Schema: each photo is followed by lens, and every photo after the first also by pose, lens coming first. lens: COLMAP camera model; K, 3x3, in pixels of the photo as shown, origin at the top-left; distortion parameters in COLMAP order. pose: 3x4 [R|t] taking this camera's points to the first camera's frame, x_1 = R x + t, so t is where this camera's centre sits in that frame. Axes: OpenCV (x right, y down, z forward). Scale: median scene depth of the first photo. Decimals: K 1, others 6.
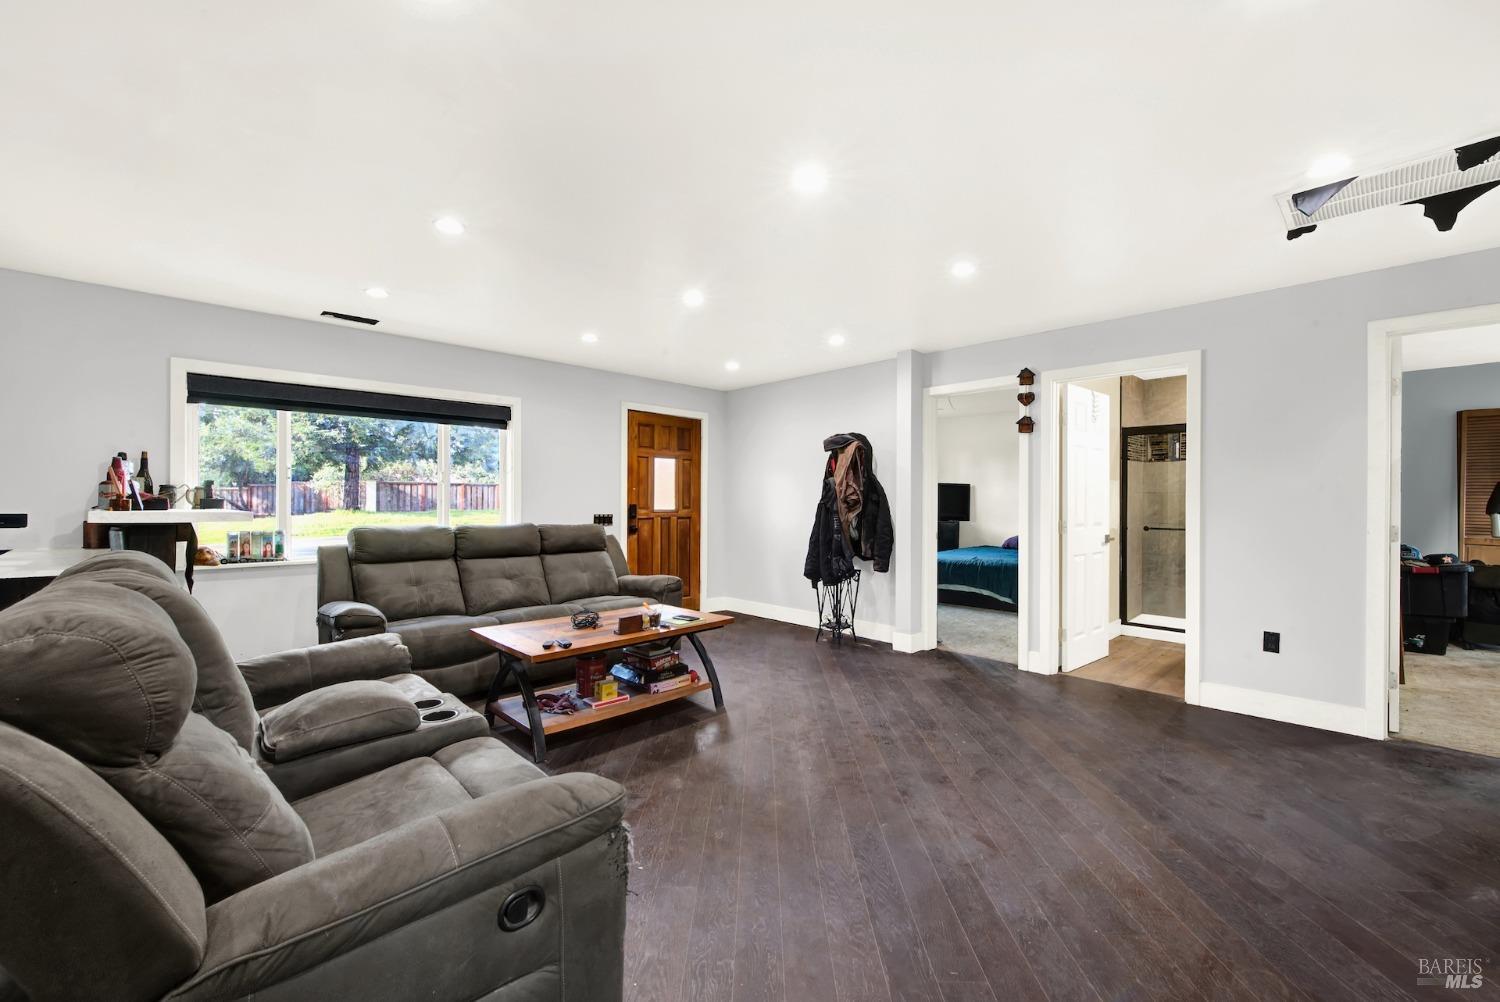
lens RADIAL K [[612.0, 0, 757.6], [0, 612.0, 501.4], [0, 0, 1]] dist [0.001135, -0.000692]
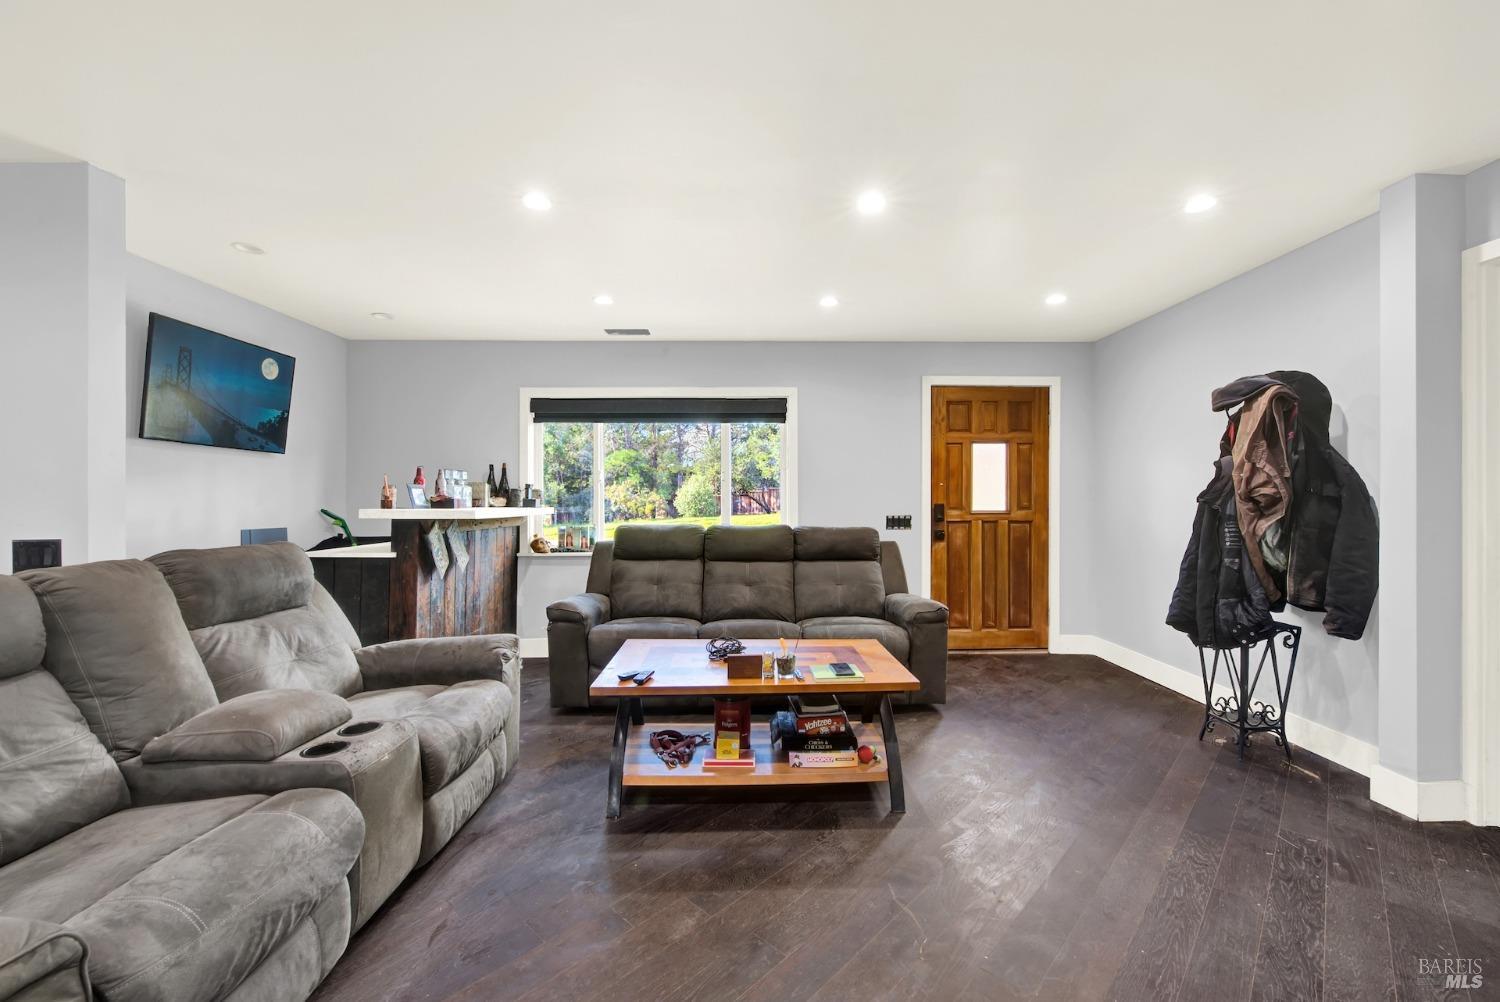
lens RADIAL K [[612.0, 0, 757.6], [0, 612.0, 501.4], [0, 0, 1]] dist [0.001135, -0.000692]
pose [[0.727797, -0.002057, -0.685789, 0.200043], [0.003233, 0.999995, 0.000431, 0.000956], [0.685785, -0.002531, 0.727800, 0.303878]]
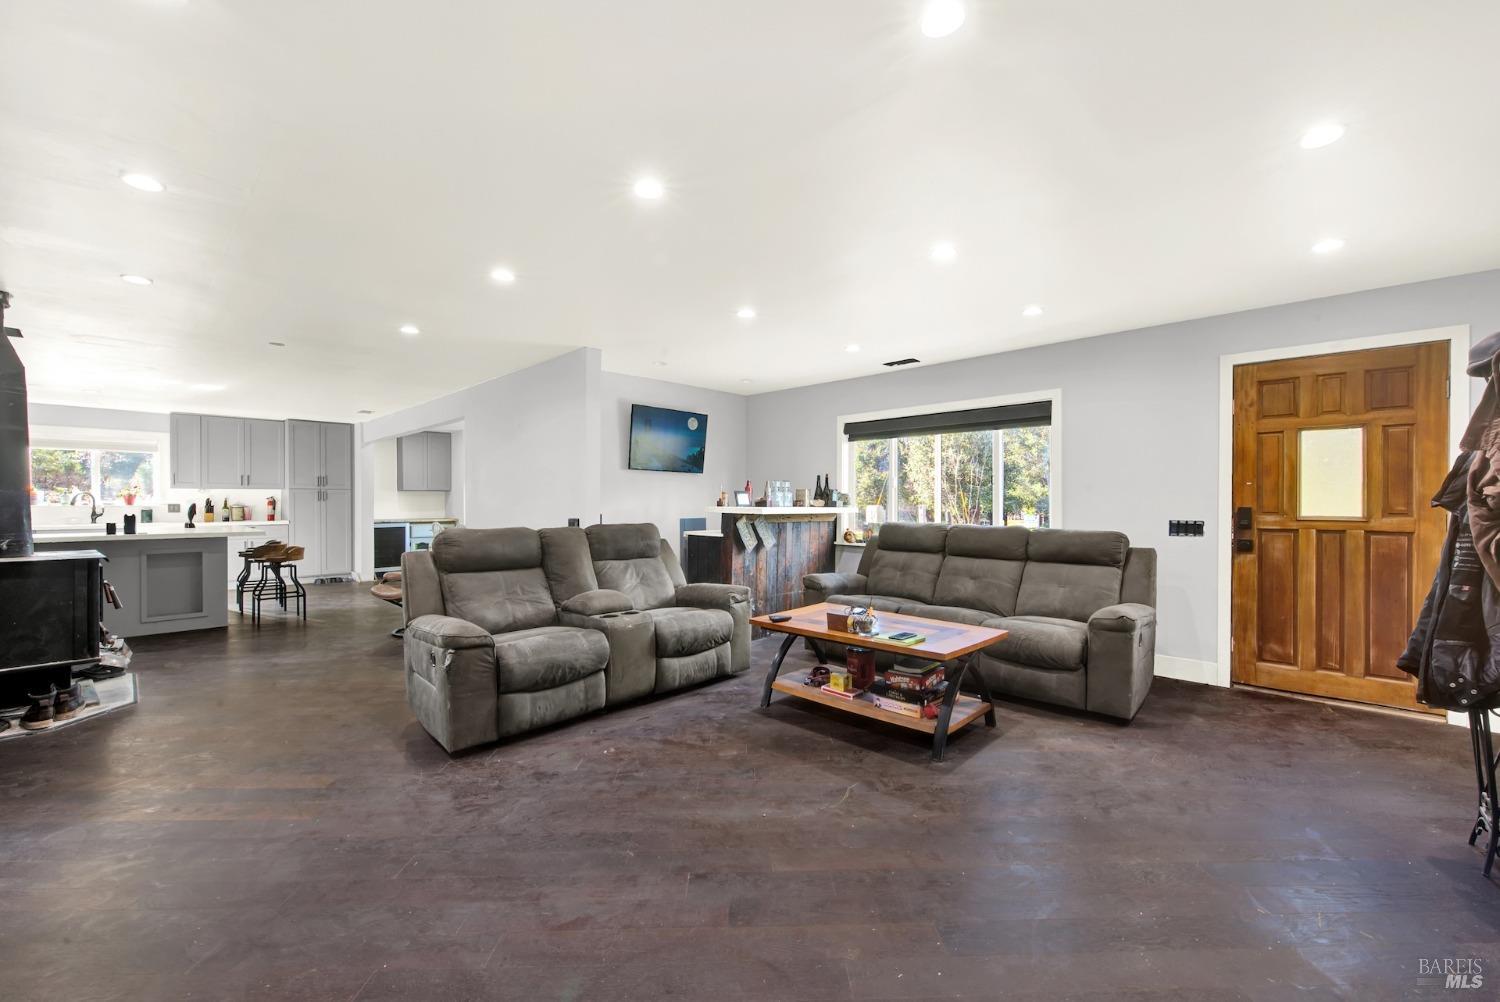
lens RADIAL K [[612.4, 0, 751.5], [0, 612.4, 503.9], [0, 0, 1]] dist [-0.001150, -0.000568]
pose [[0.019778, 0.000533, -0.999804, 0.520455], [-0.001594, 0.999999, 0.000502, 0.002277], [0.999803, 0.001584, 0.019779, 0.537173]]
